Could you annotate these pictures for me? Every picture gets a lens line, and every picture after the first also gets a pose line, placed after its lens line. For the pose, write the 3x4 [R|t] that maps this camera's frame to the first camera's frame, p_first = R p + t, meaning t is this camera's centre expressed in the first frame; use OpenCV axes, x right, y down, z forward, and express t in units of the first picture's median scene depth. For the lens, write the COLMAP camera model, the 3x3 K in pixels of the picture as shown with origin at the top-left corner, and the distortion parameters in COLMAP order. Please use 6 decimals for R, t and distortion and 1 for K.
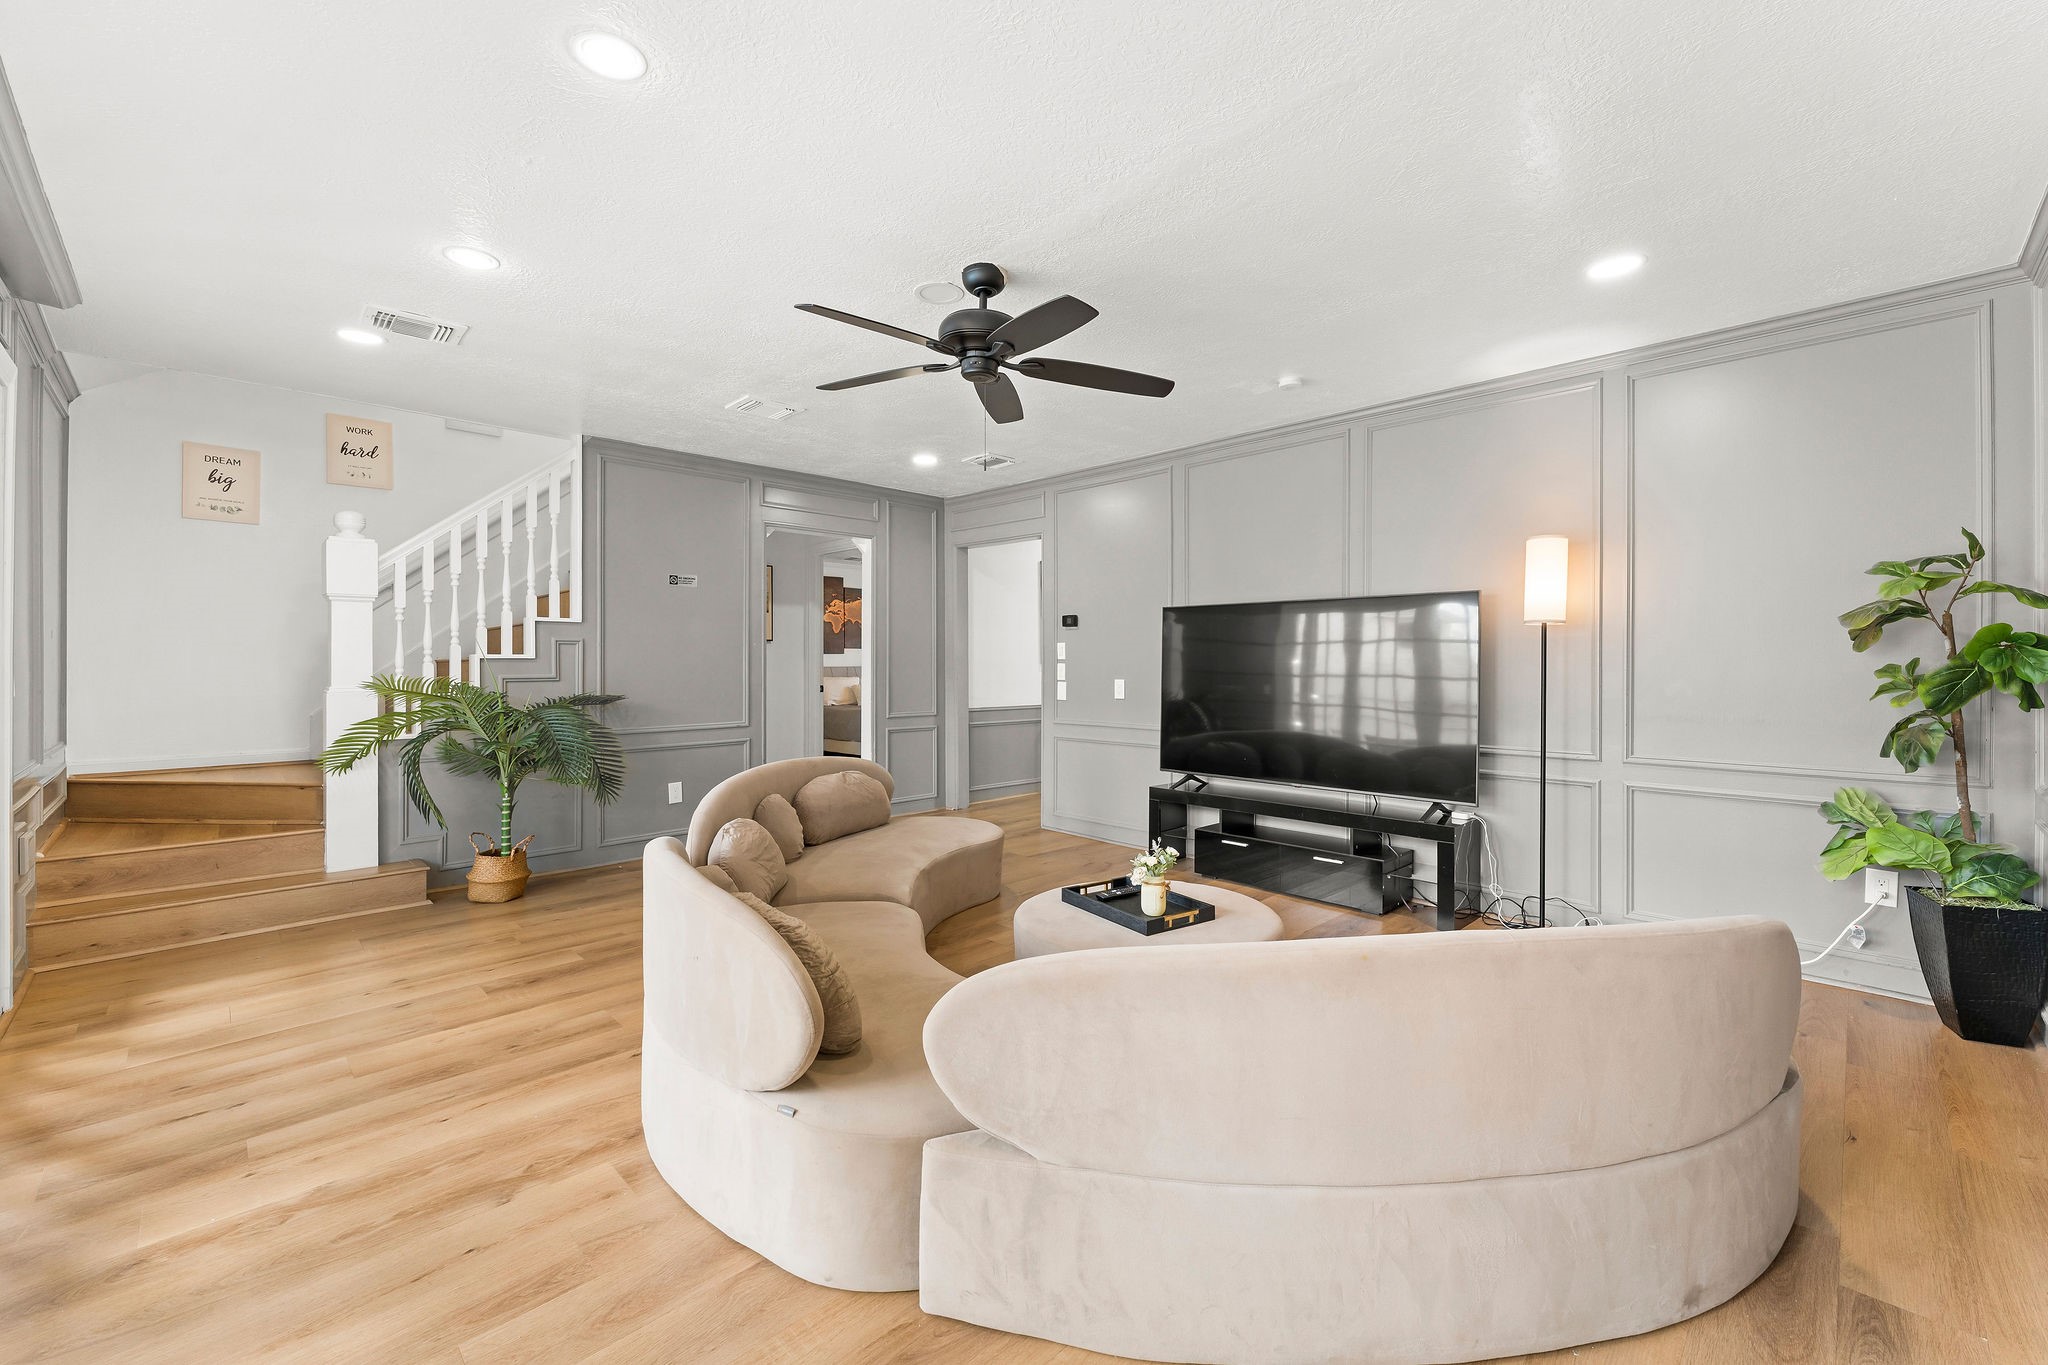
lens RADIAL K [[829.7, 0, 1013.4], [0, 829.7, 658.3], [0, 0, 1]] dist [0.002005, 0.000379]
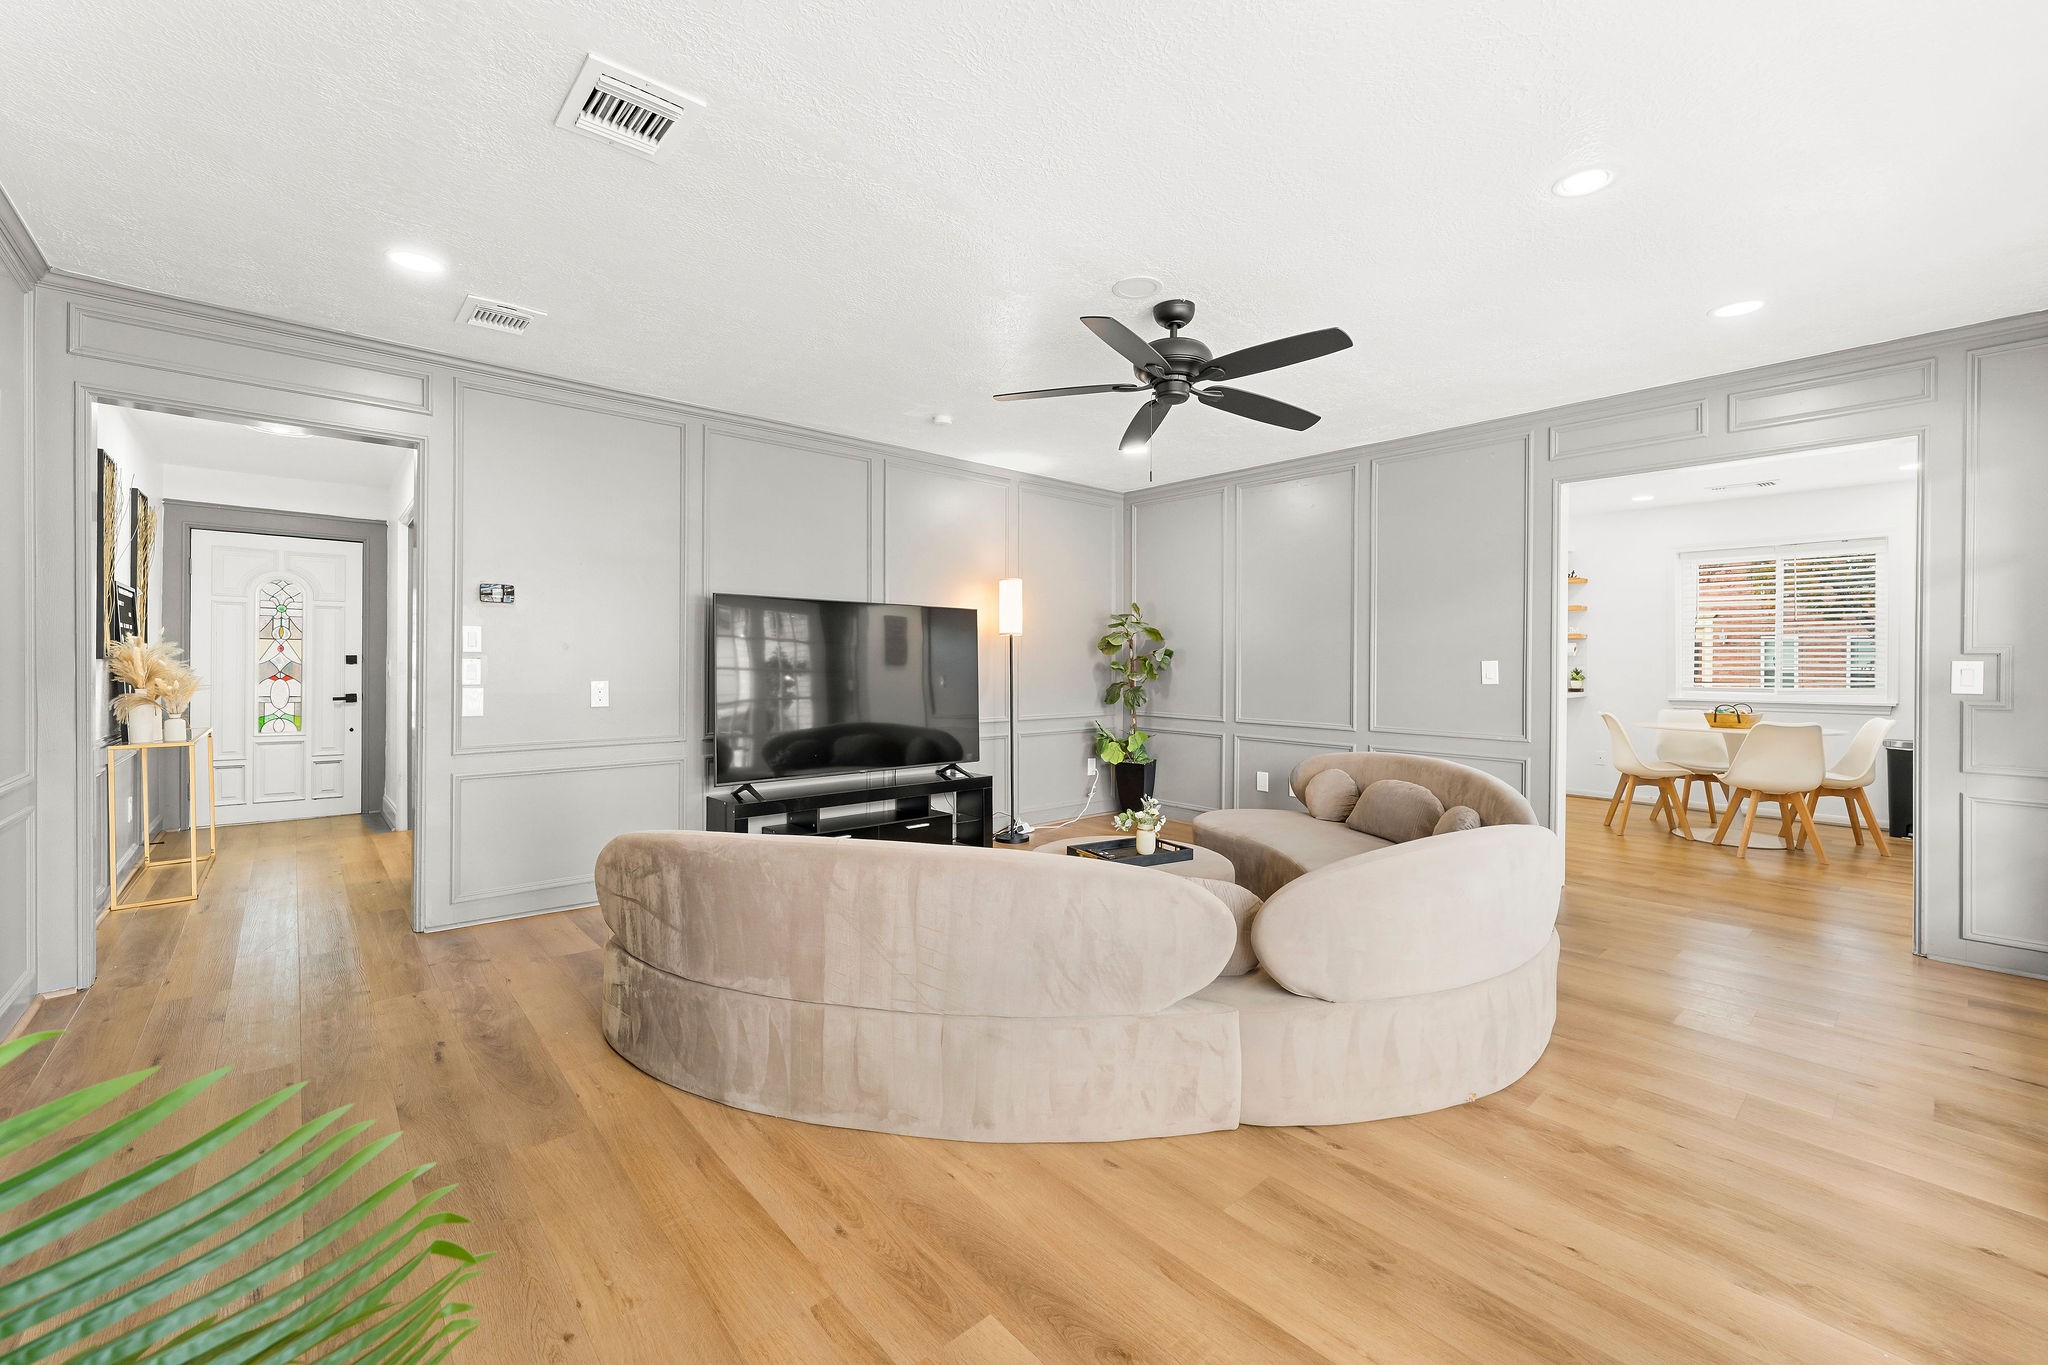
lens RADIAL K [[821.7, 0, 1021.5], [0, 821.7, 668.1], [0, 0, 1]] dist [-0.000242, -0.000166]
pose [[0.051643, -0.007235, 0.998639, -1.088805], [-0.010152, 0.999918, 0.007770, 0.008812], [-0.998614, -0.010539, 0.051566, 1.093789]]
